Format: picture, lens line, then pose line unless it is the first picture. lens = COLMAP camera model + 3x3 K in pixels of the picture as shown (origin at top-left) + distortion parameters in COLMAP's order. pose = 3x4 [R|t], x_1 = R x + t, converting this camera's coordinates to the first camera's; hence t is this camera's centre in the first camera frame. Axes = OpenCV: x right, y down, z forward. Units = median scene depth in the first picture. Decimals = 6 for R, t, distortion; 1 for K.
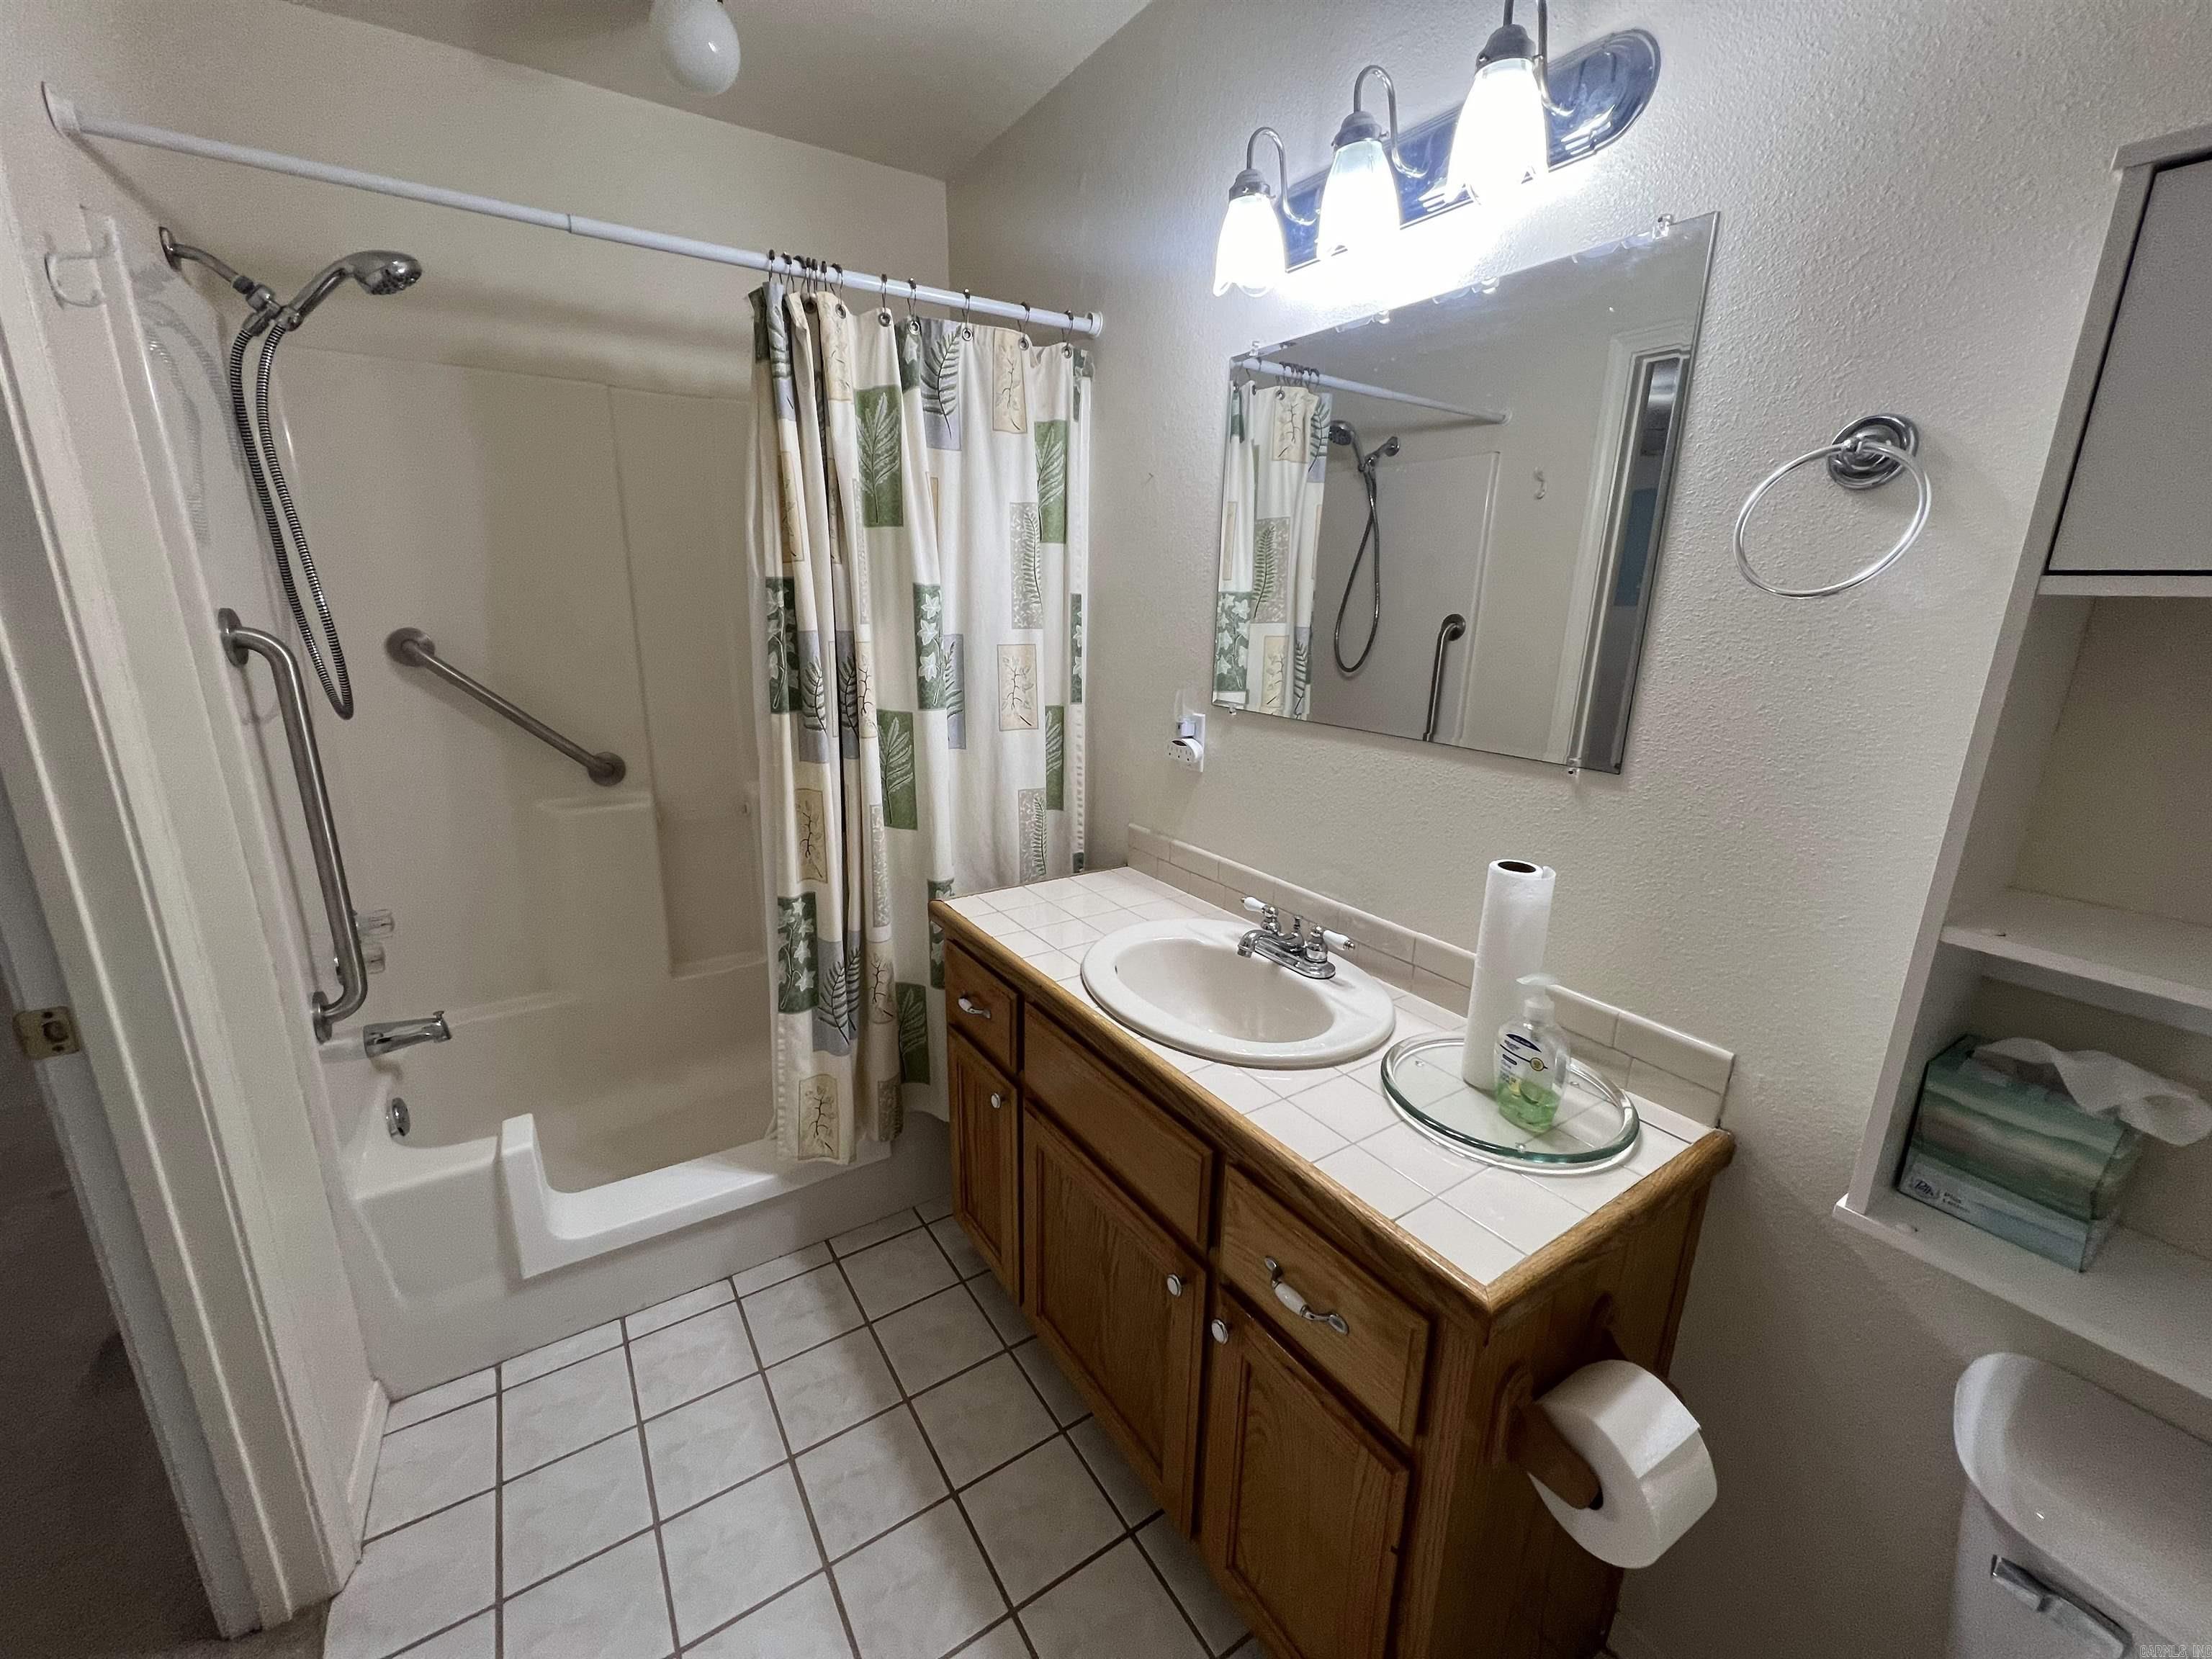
lens RADIAL K [[892.0, 0, 1106.6], [0, 892.0, 832.8], [0, 0, 1]] dist [0.000192, 0.000007]
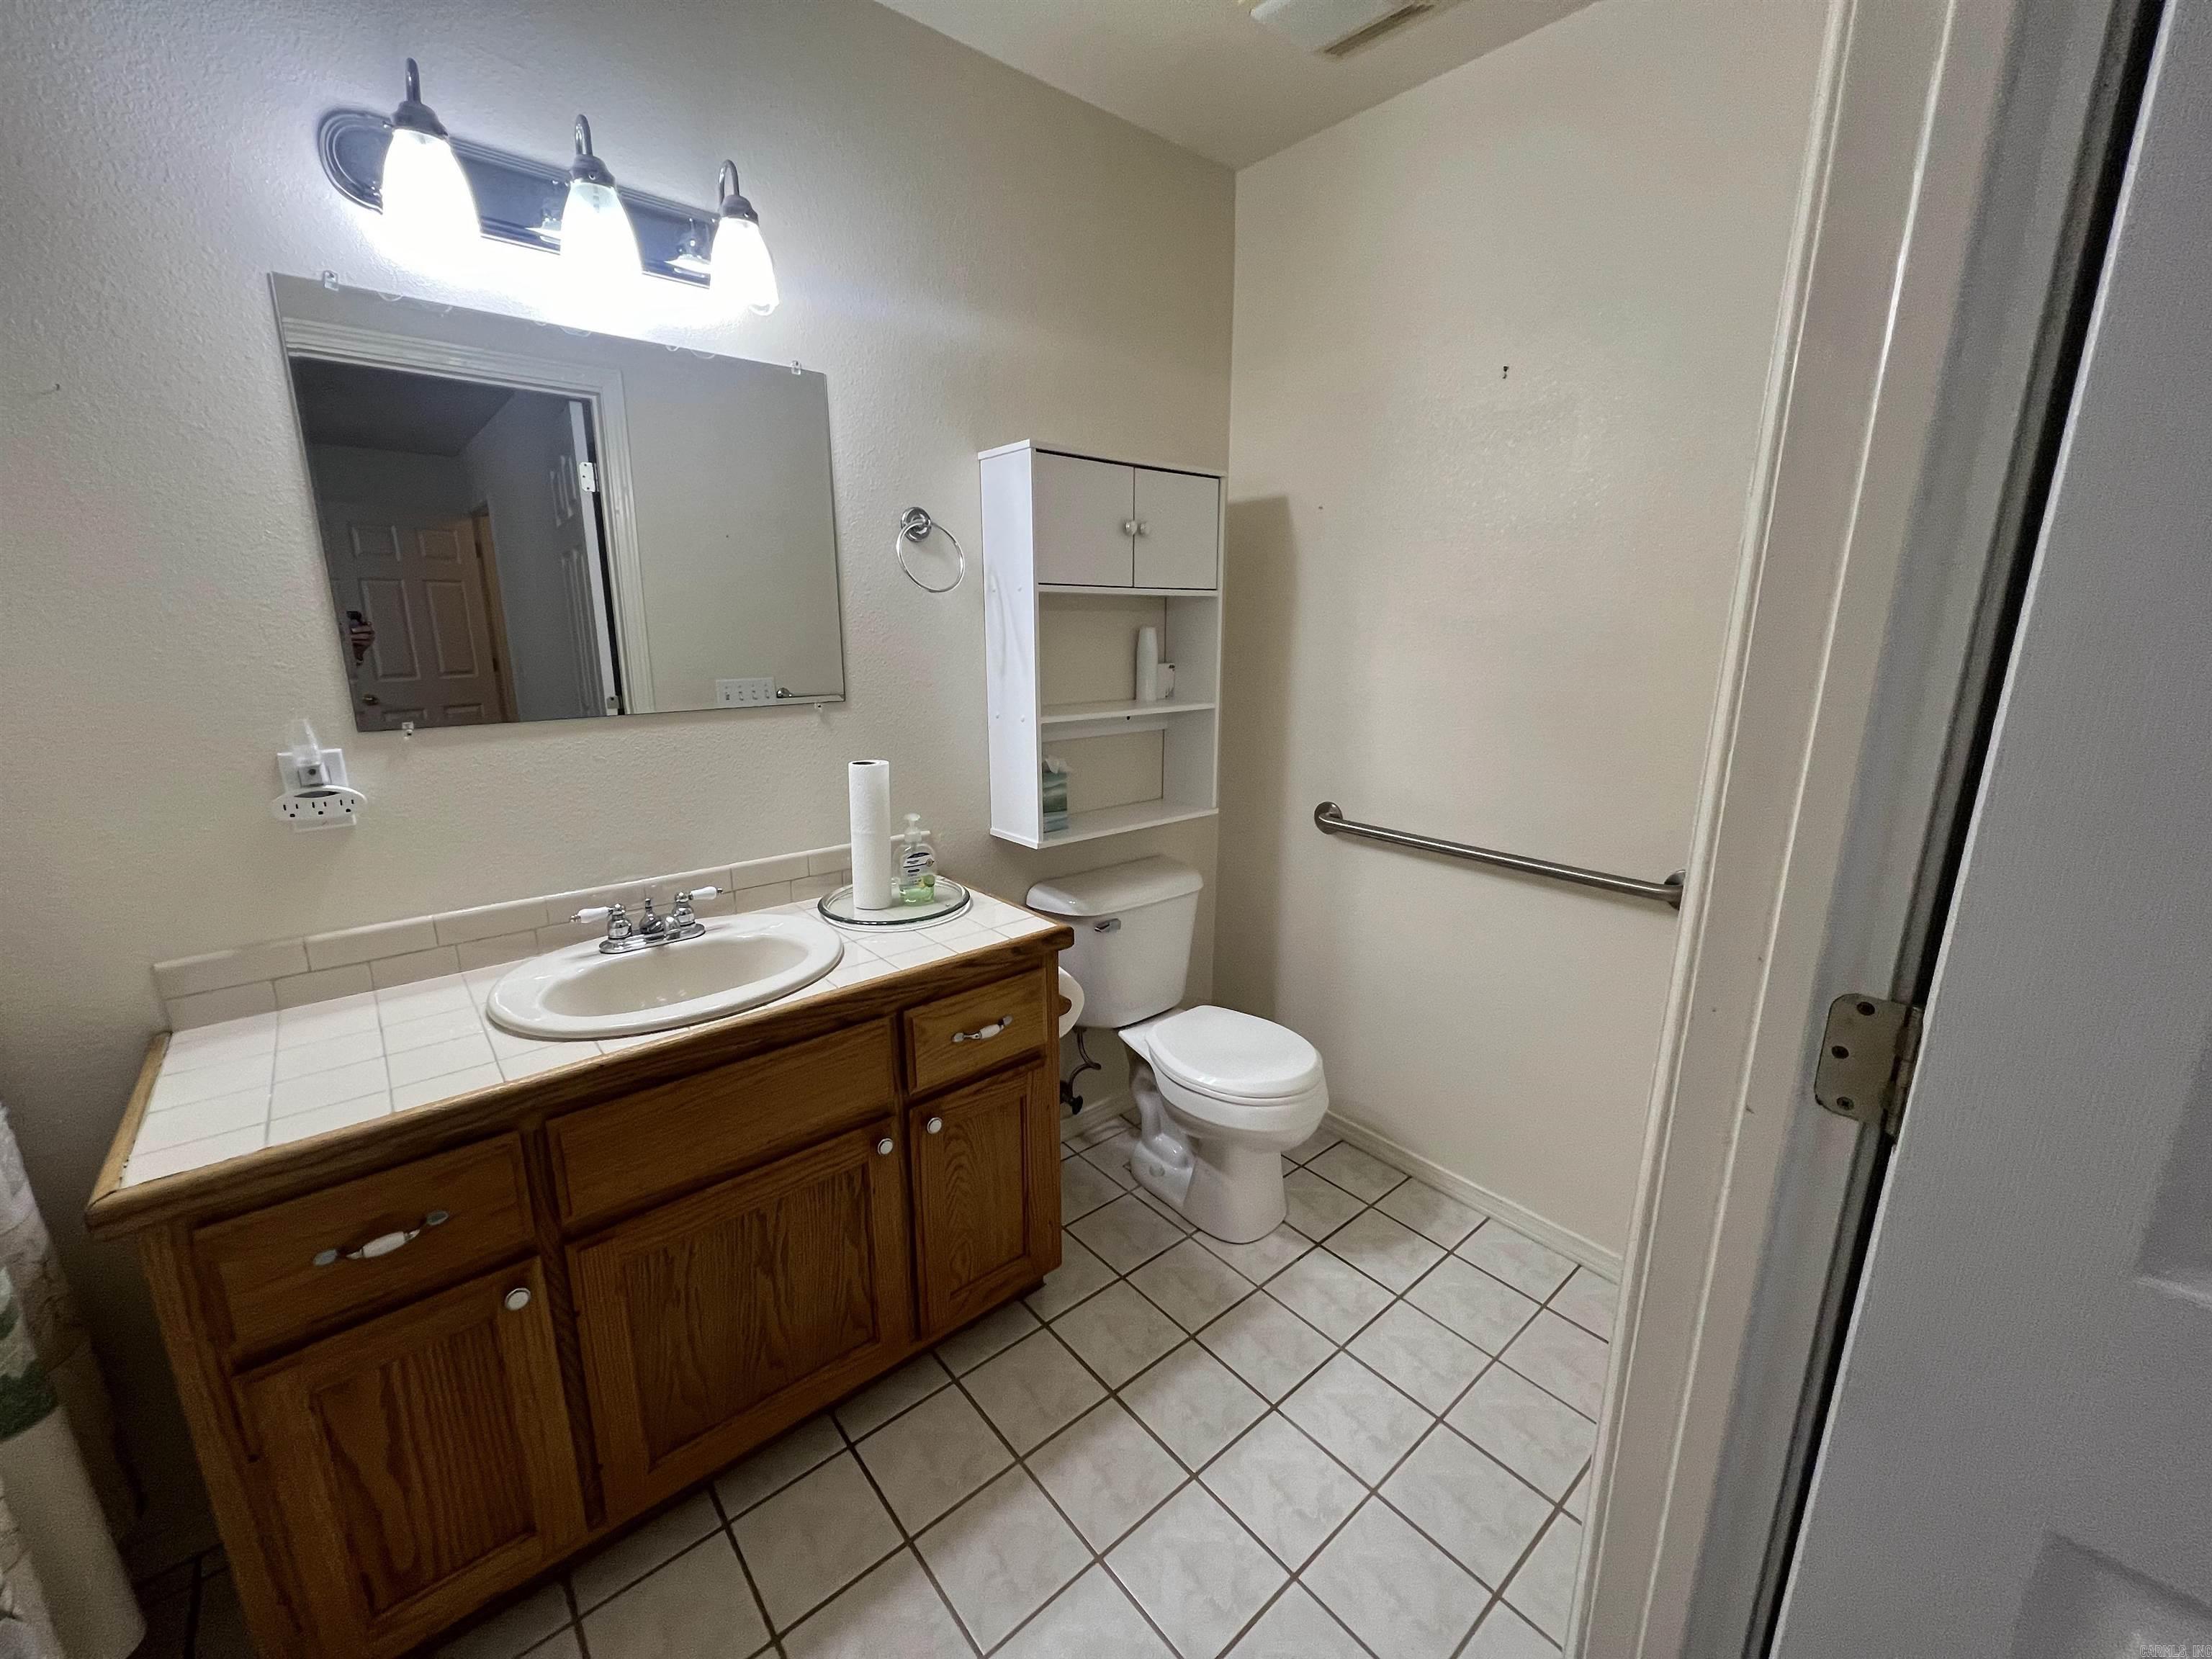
lens RADIAL K [[885.9, 0, 1099.2], [0, 885.9, 824.7], [0, 0, 1]] dist [0.001687, 0.000331]
pose [[-0.115784, -0.250758, 0.961101, -0.860636], [0.259377, 0.926402, 0.272952, -0.137804], [-0.958811, 0.280891, -0.042222, 0.540310]]
